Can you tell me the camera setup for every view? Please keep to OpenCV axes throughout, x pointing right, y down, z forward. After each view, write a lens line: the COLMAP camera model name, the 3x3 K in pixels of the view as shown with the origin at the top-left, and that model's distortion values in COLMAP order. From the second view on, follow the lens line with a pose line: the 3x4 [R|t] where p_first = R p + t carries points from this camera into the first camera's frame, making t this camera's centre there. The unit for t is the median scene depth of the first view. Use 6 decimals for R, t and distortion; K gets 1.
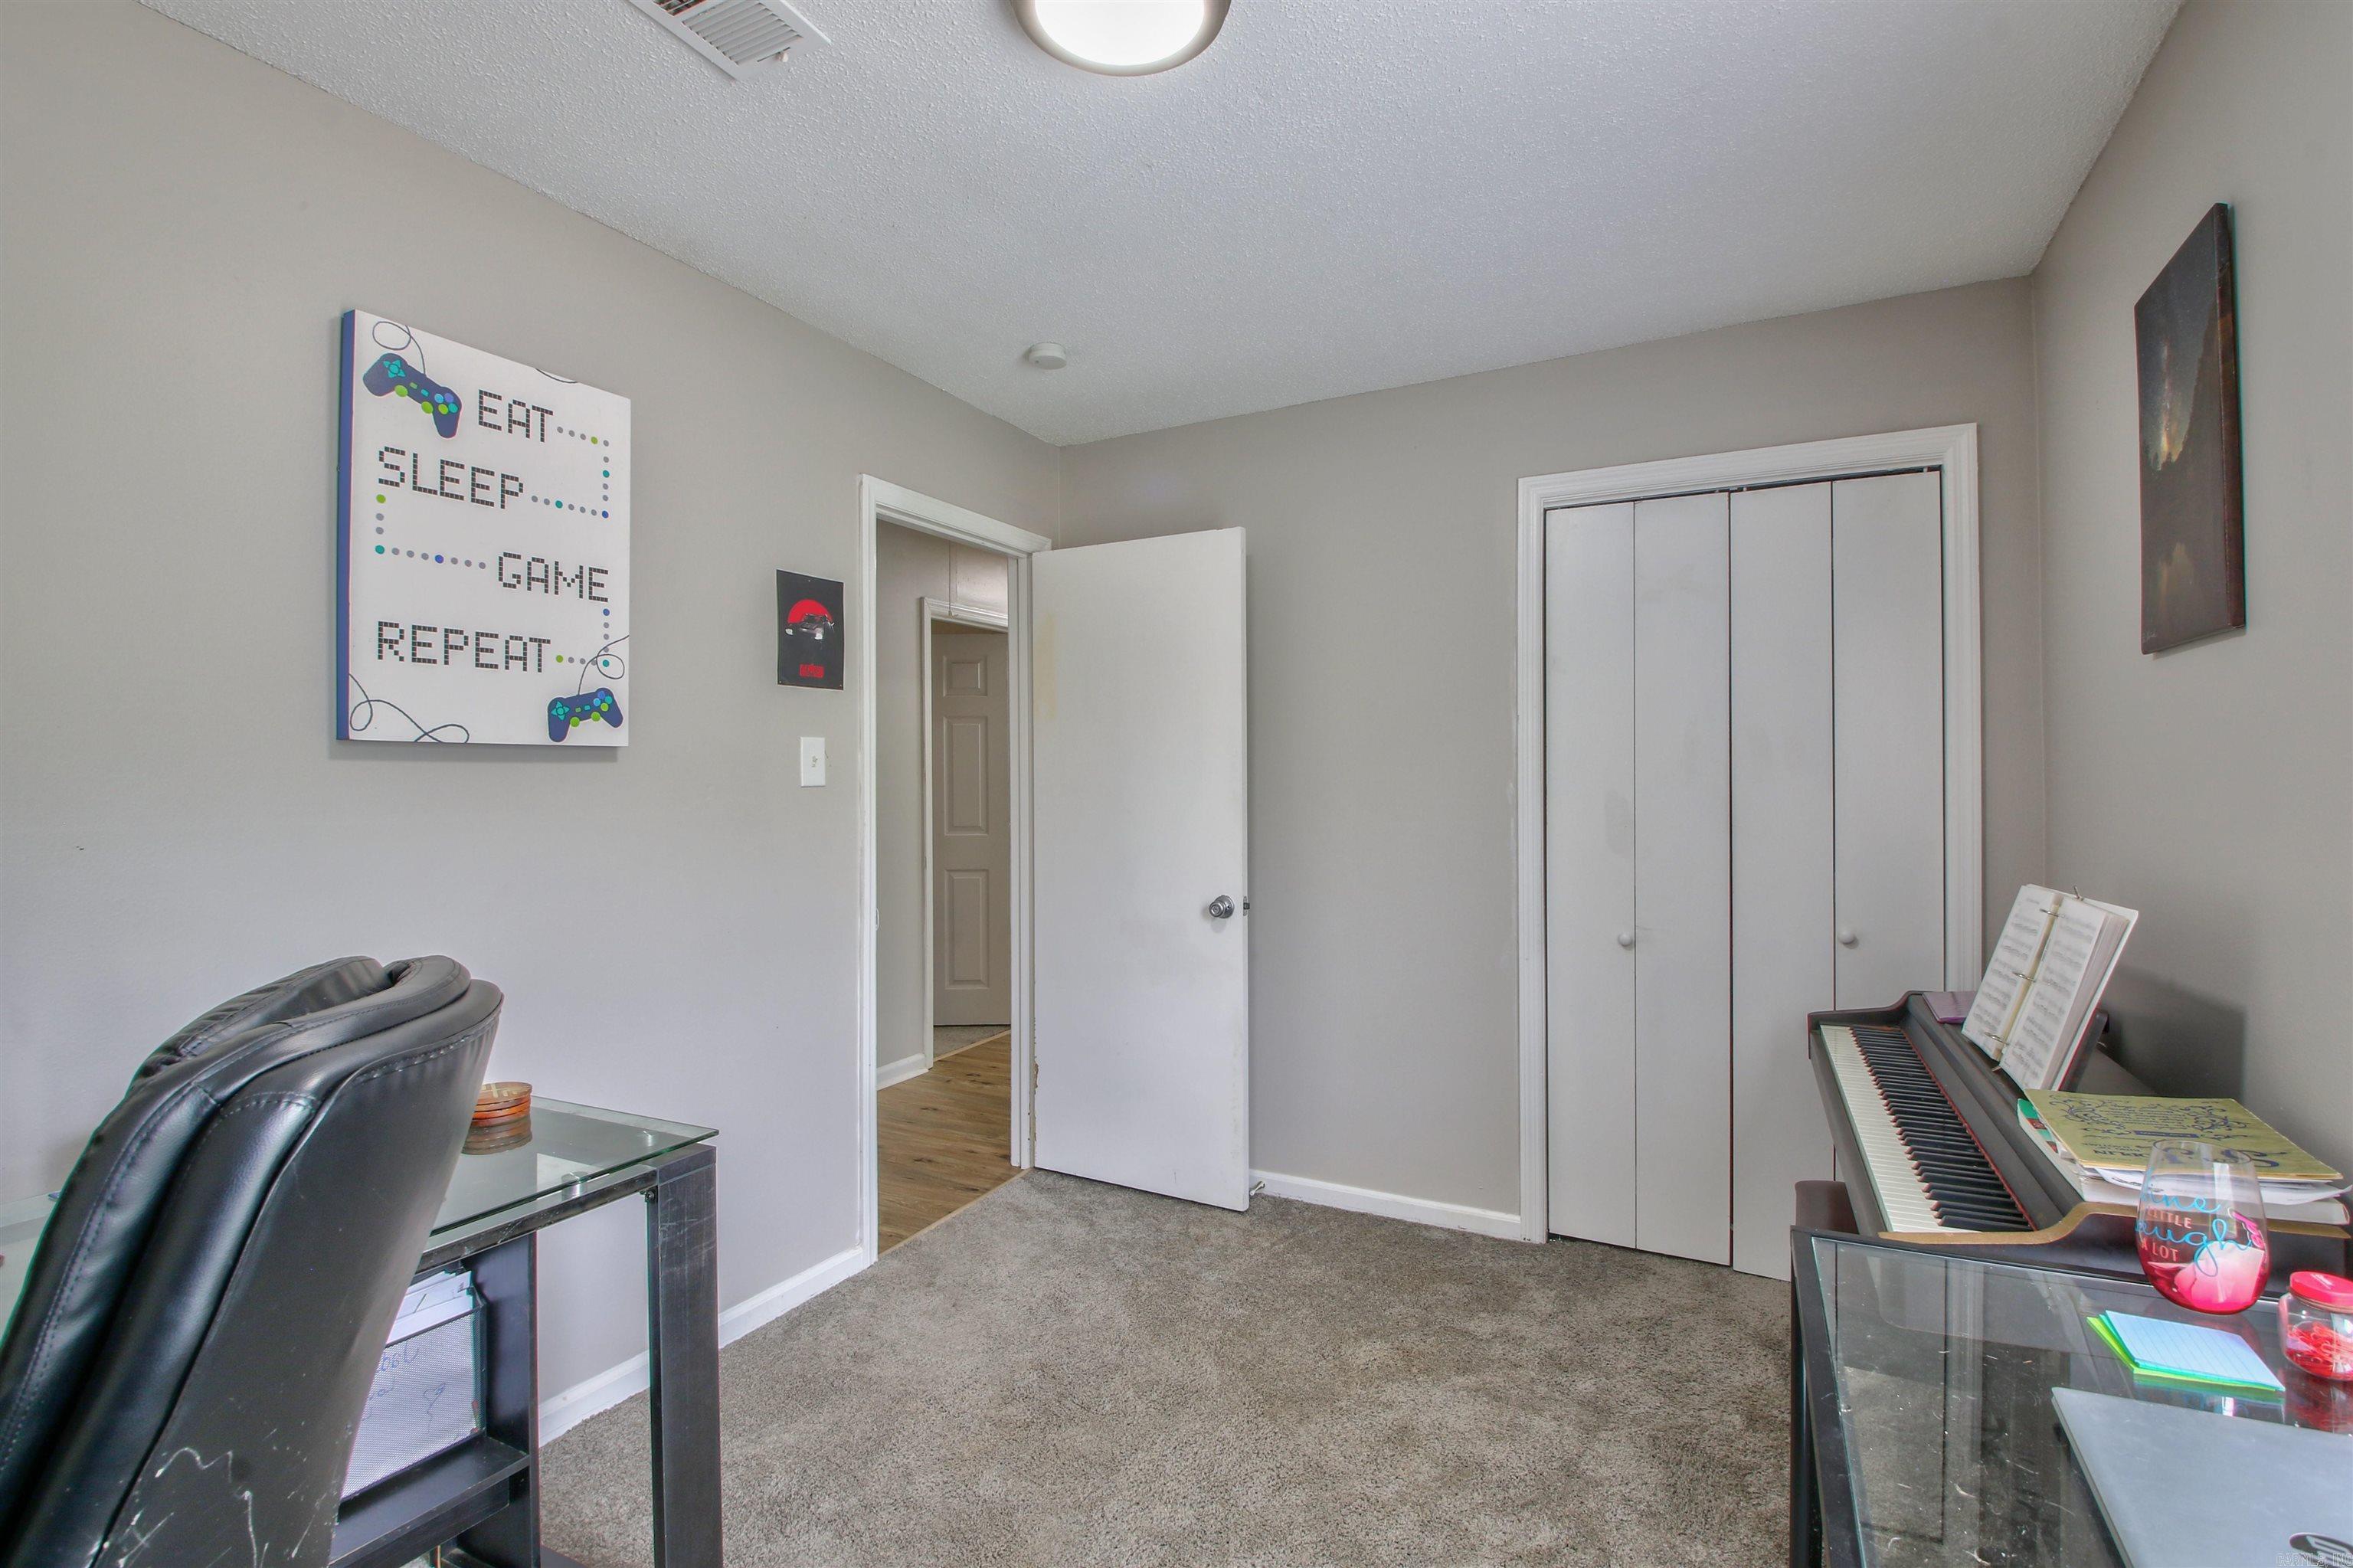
lens RADIAL K [[1082.3, 0, 1172.8], [0, 1082.3, 782.0], [0, 0, 1]] dist [-0.020519, -0.003251]
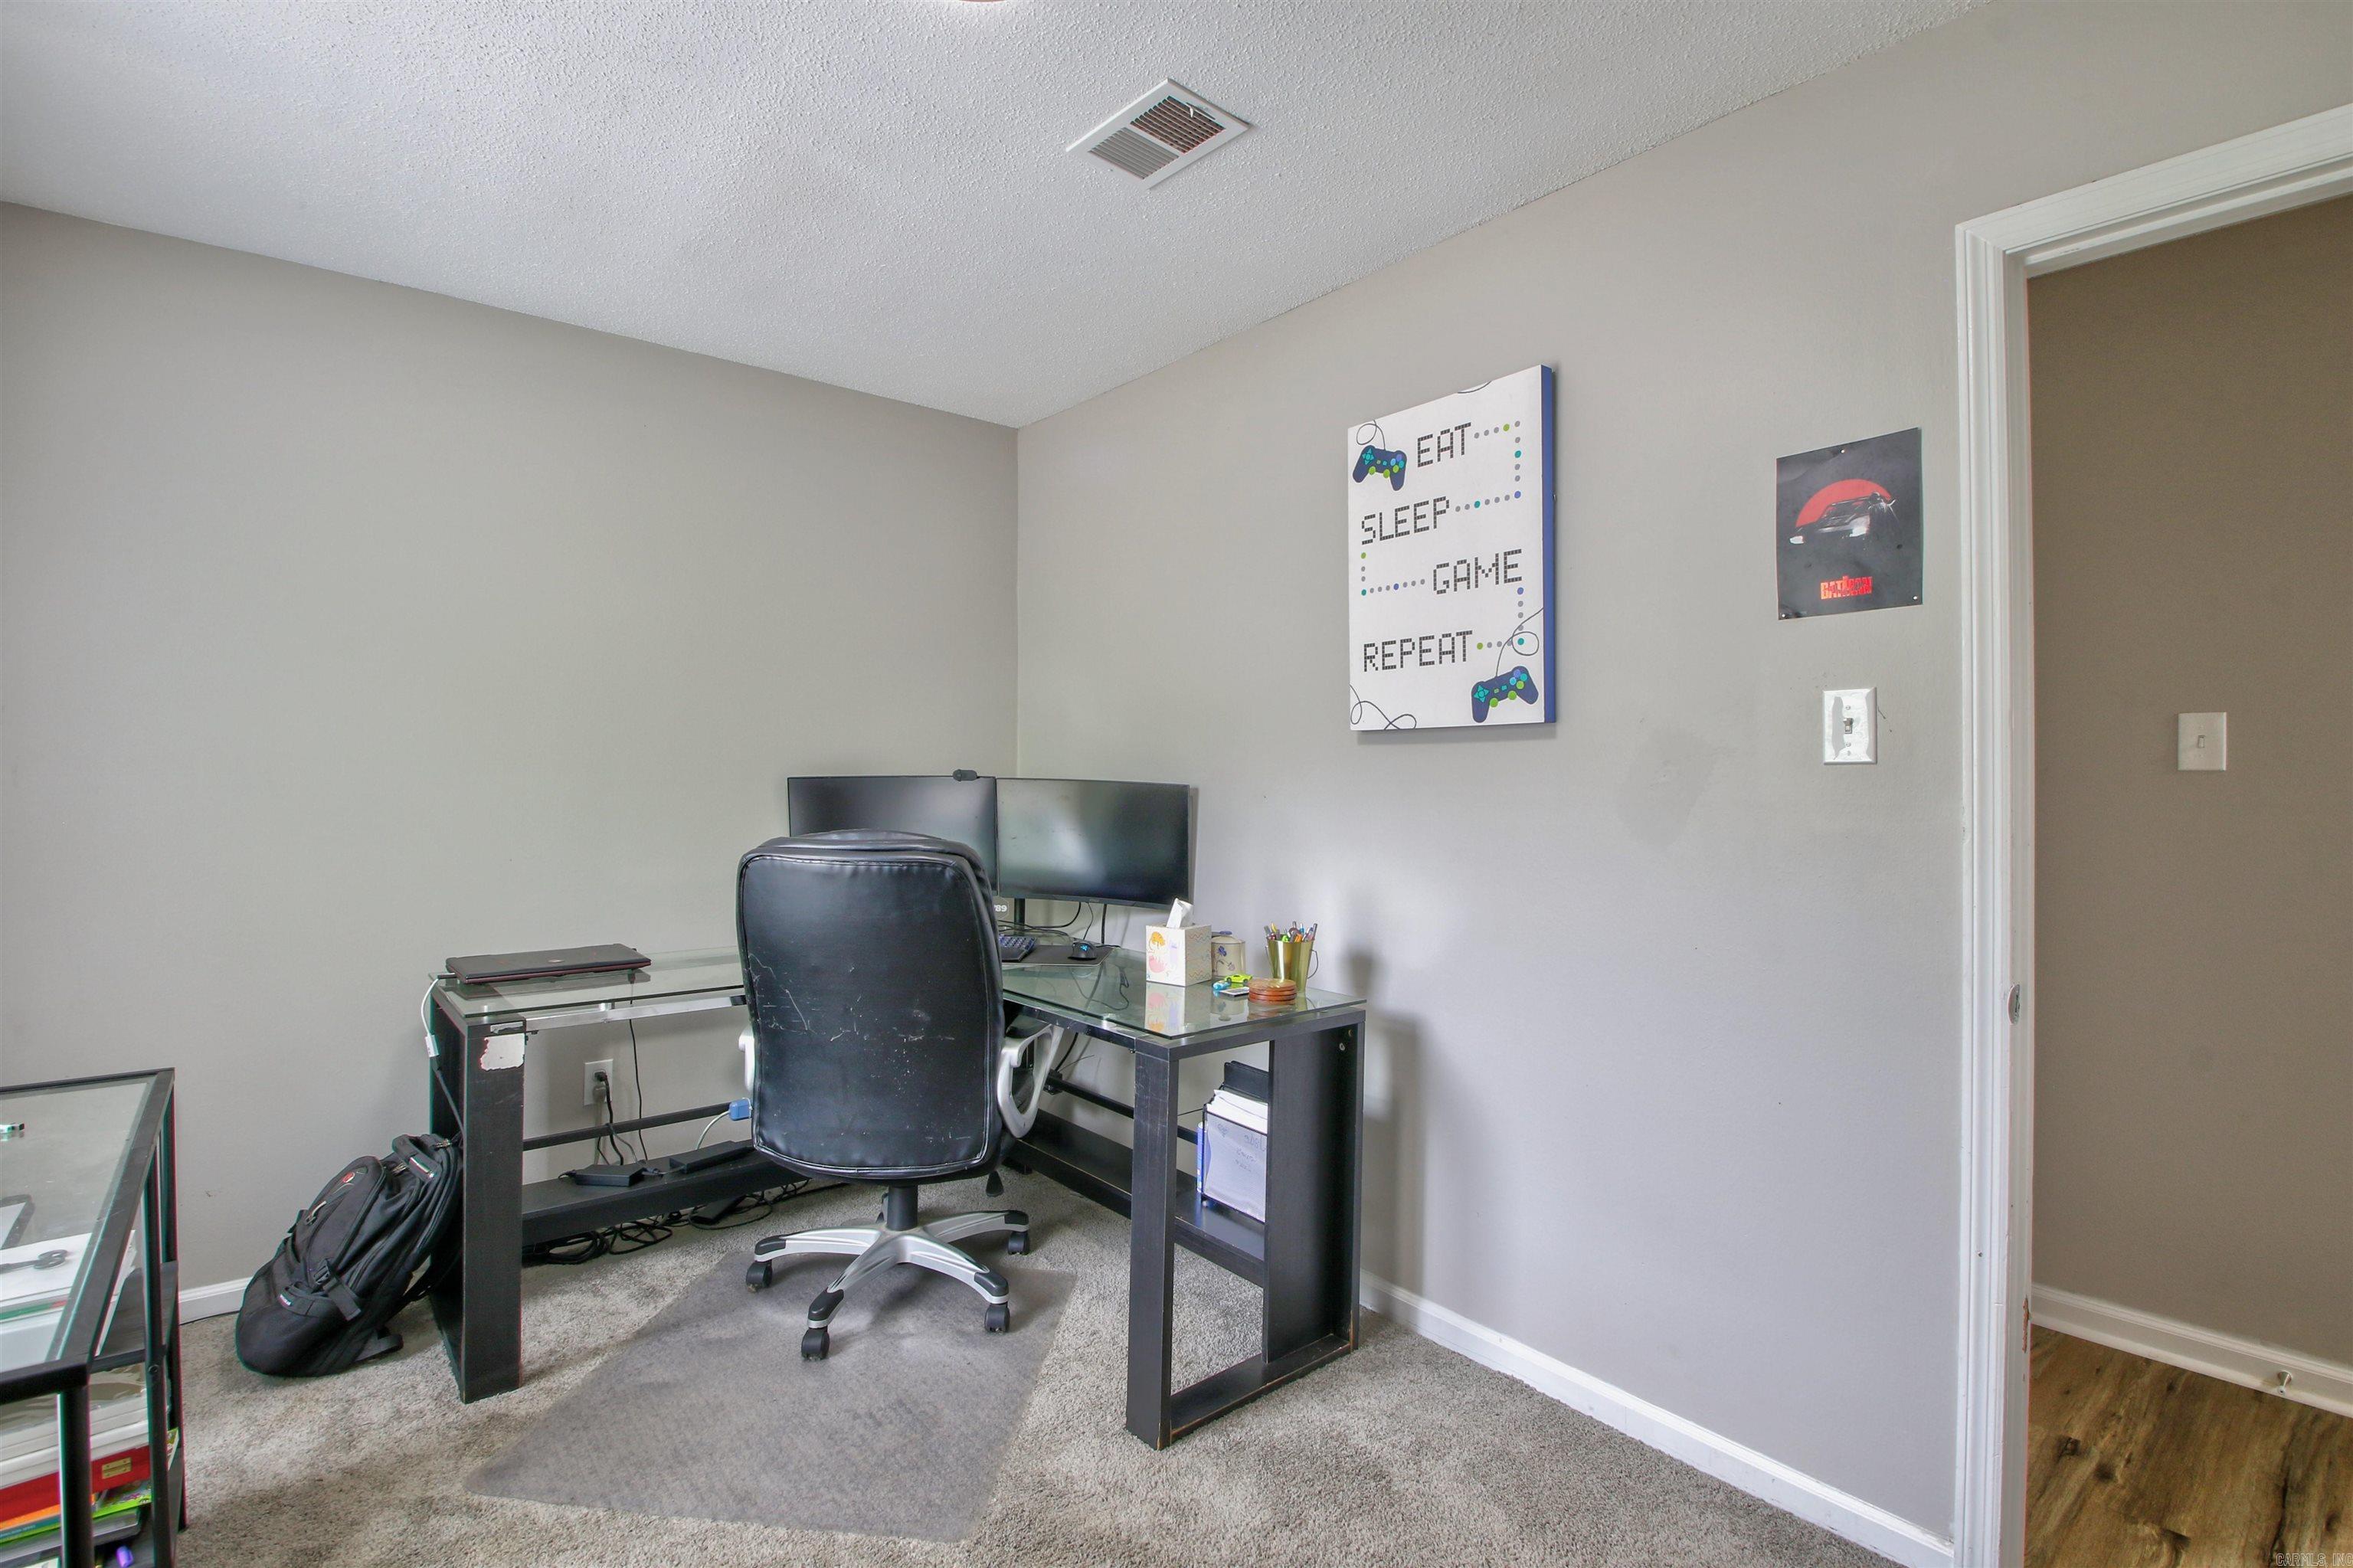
lens RADIAL K [[1082.3, 0, 1172.1], [0, 1082.3, 777.0], [0, 0, 1]] dist [-0.020519, -0.003251]
pose [[-0.398810, 0.014759, -0.916915, 0.564923], [0.006819, 0.999891, 0.013129, 0.001472], [0.917008, -0.001016, -0.398867, 1.162531]]
